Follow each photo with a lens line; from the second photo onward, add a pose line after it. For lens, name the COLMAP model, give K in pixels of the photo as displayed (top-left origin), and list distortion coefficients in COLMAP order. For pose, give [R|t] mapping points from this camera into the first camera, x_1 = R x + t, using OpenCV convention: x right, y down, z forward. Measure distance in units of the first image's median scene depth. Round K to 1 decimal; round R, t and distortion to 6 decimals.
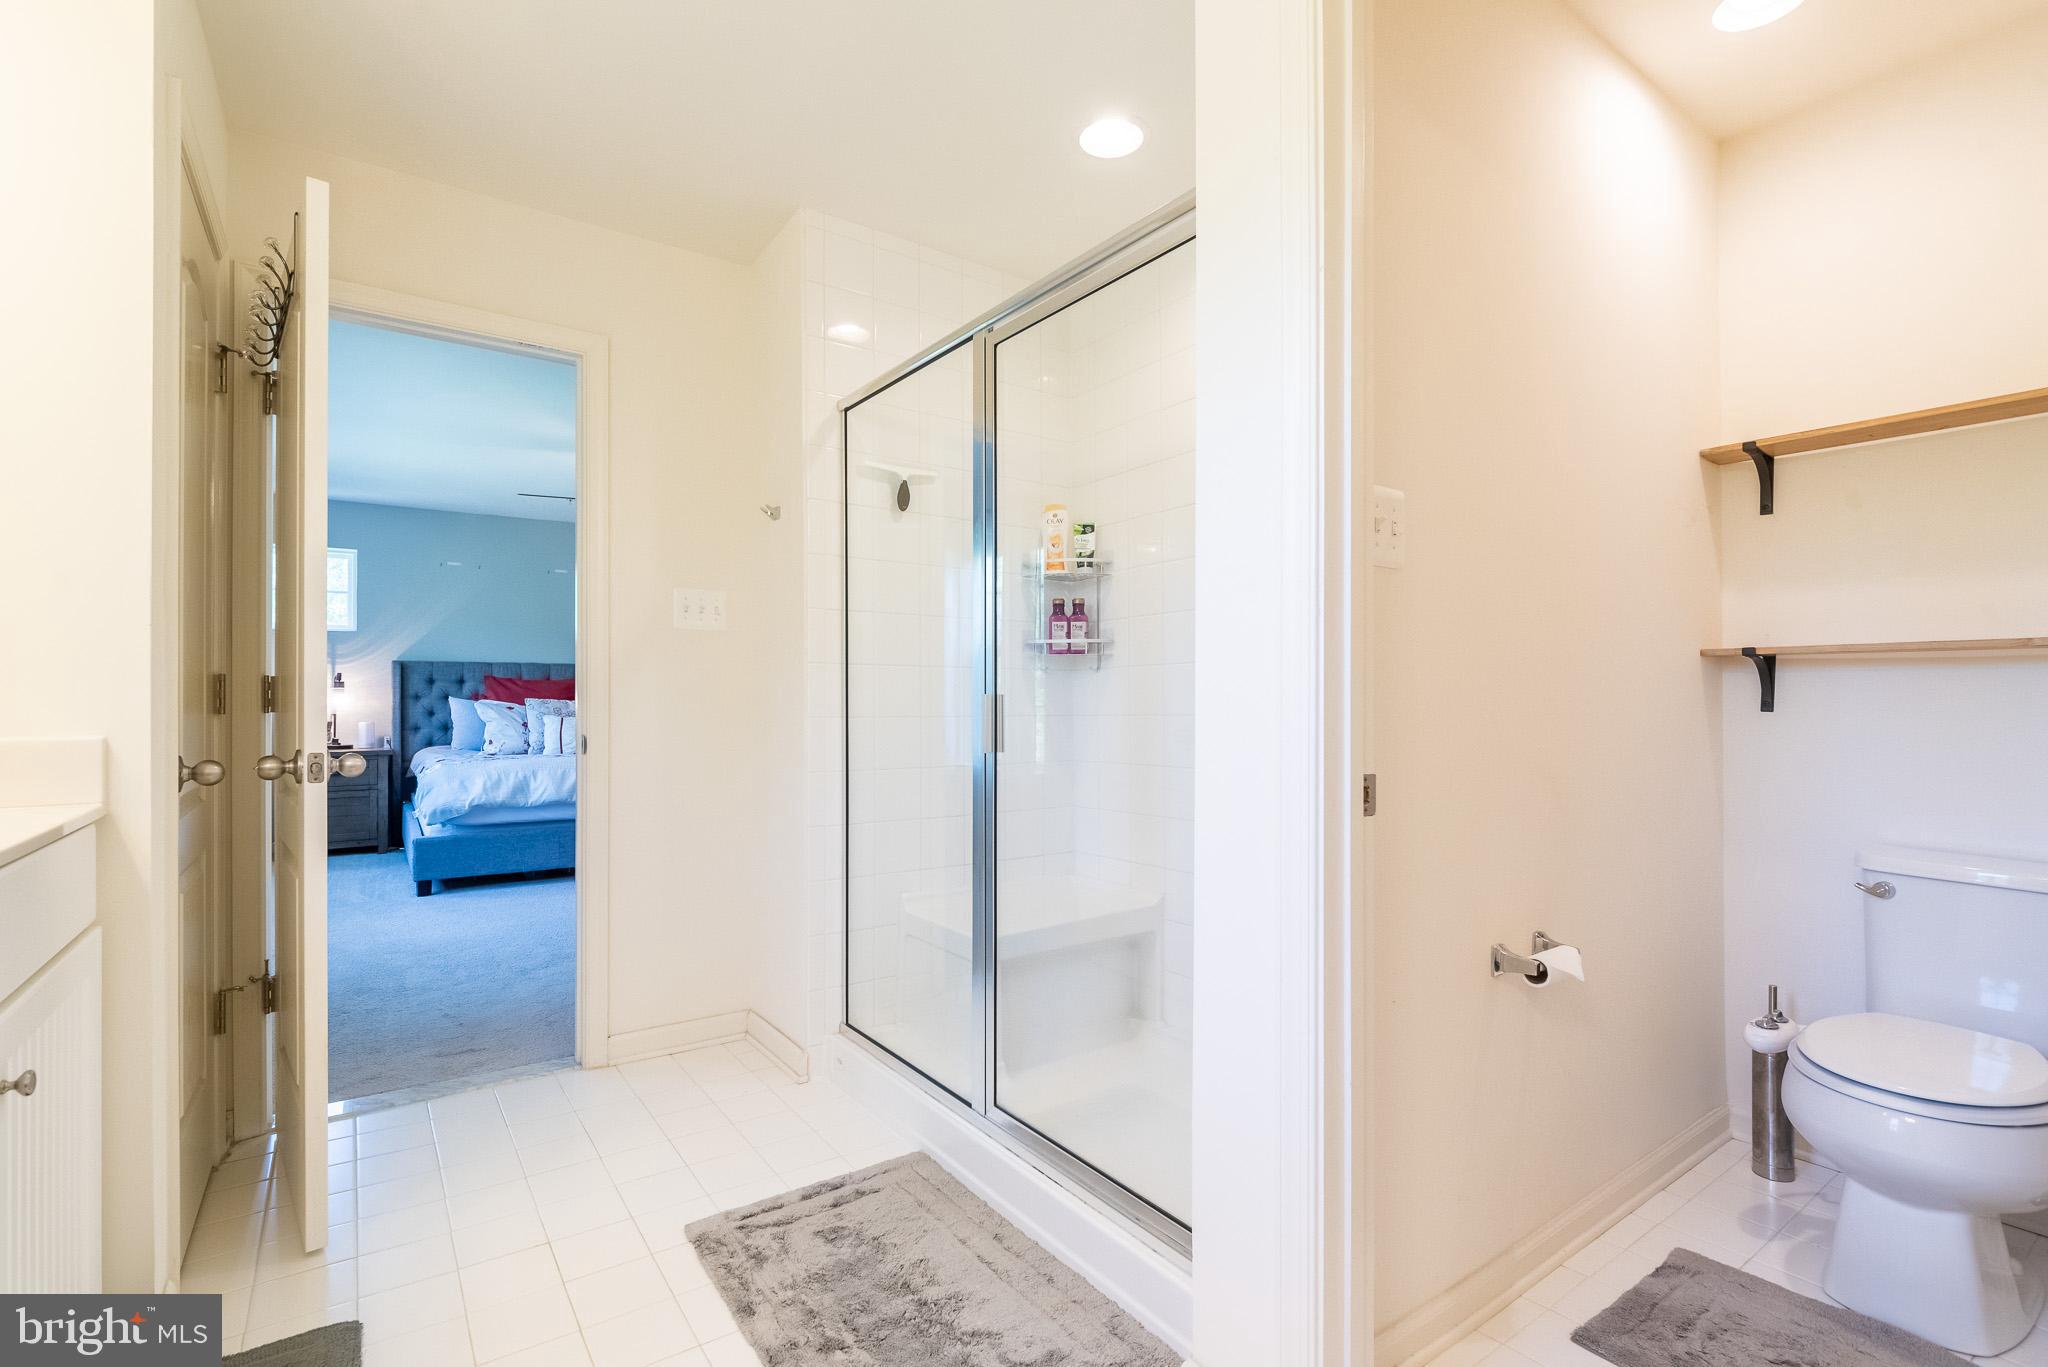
lens RADIAL K [[943.5, 0, 1027.8], [0, 943.5, 695.6], [0, 0, 1]] dist [0.002922, -0.007396]
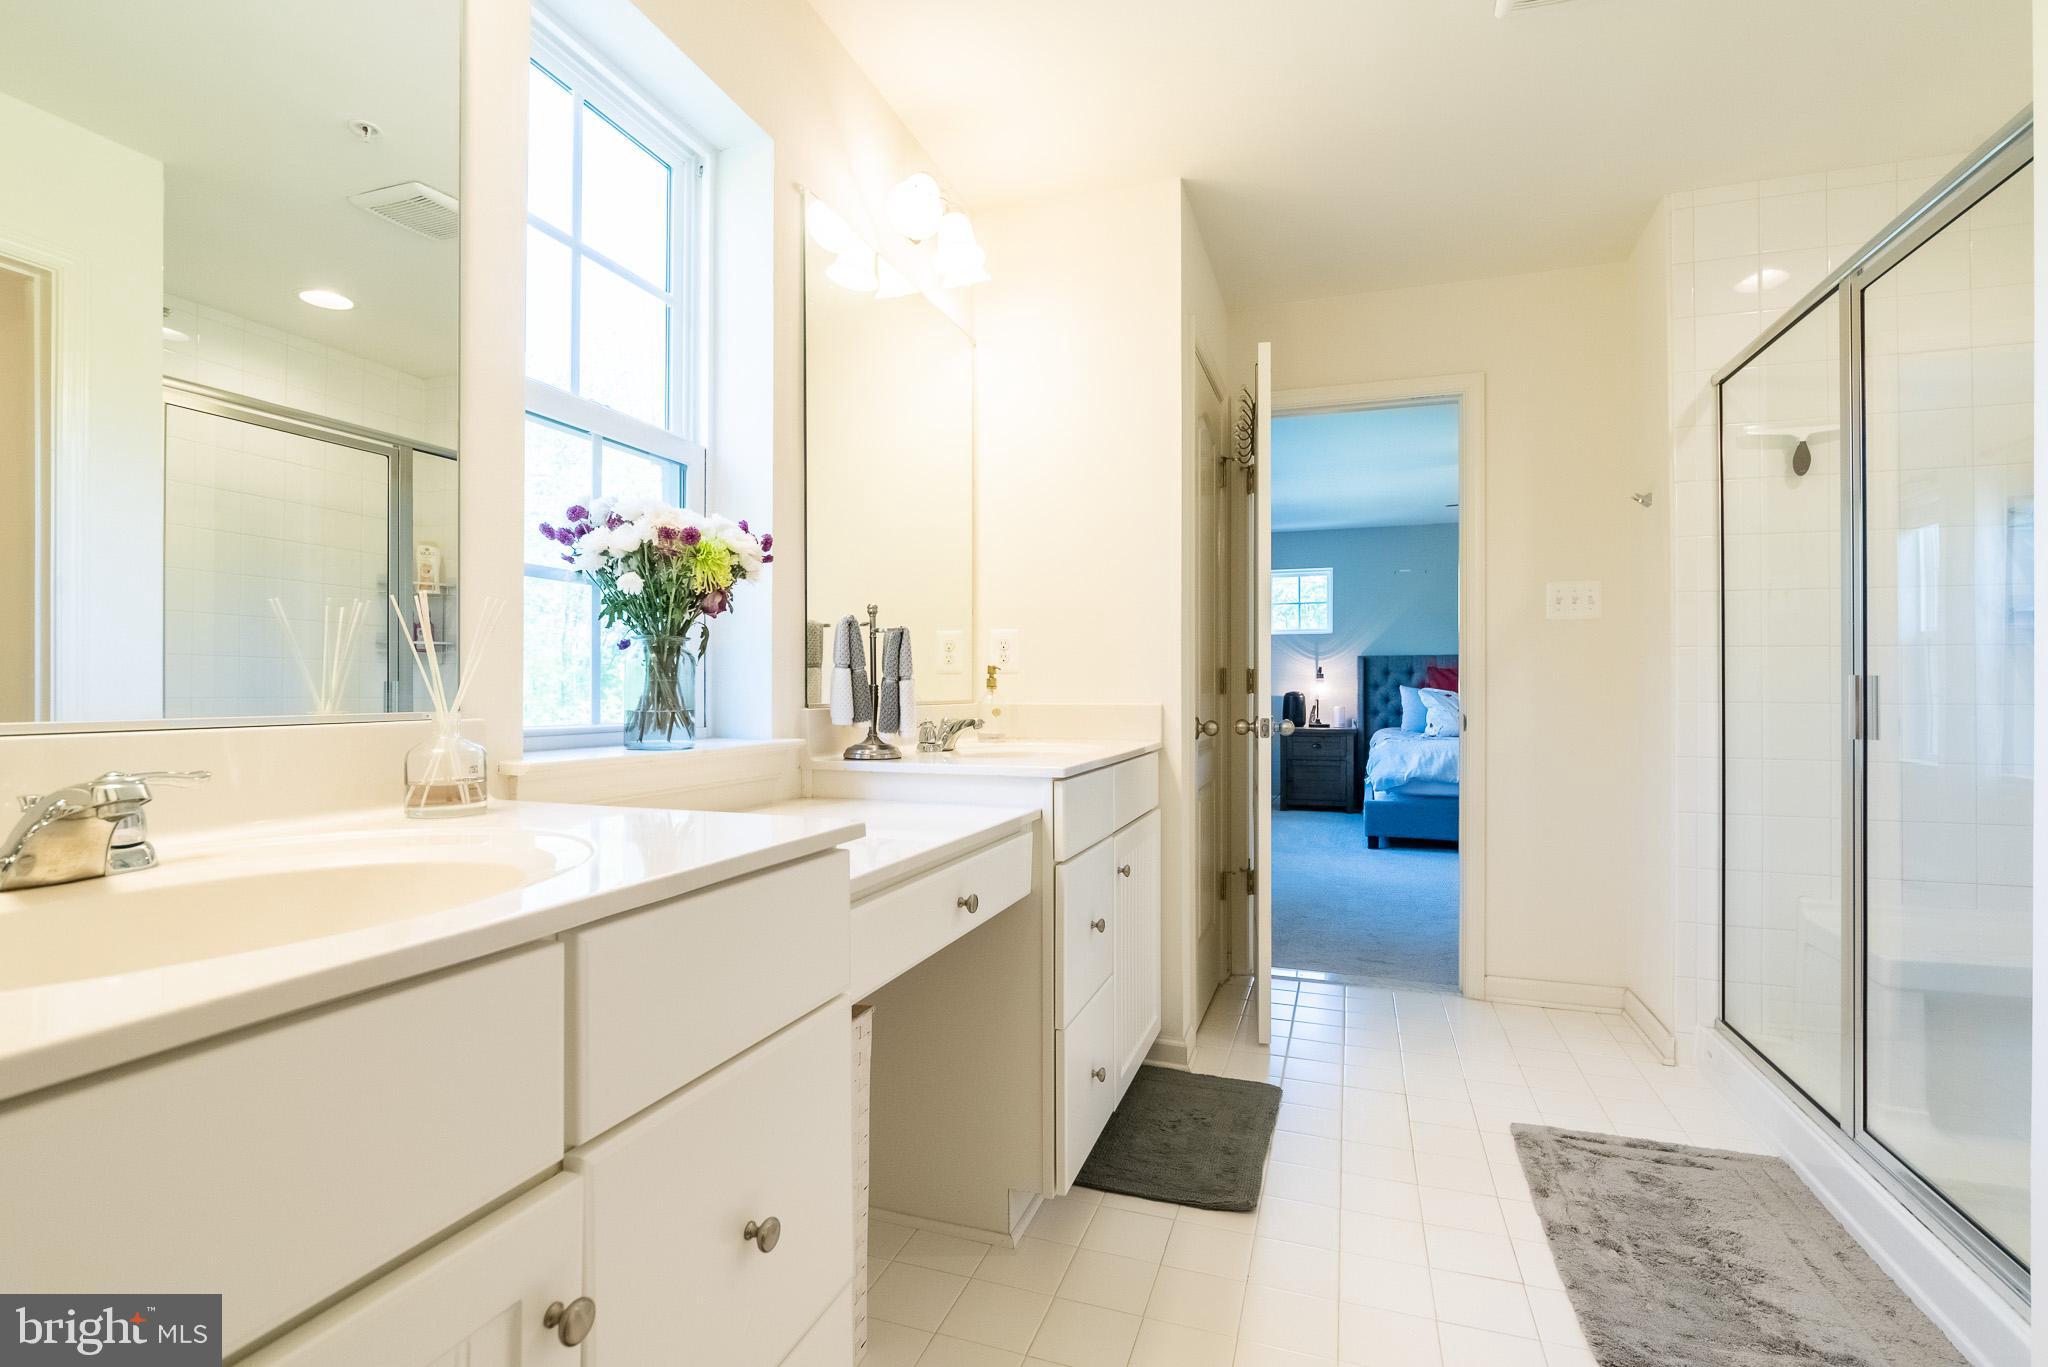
lens RADIAL K [[943.5, 0, 1027.8], [0, 943.5, 695.6], [0, 0, 1]] dist [0.002922, -0.007396]
pose [[0.581250, 0.006216, -0.813702, 0.210144], [0.001588, 0.999960, 0.008773, 0.008128], [0.813724, -0.006391, 0.581217, -0.159385]]
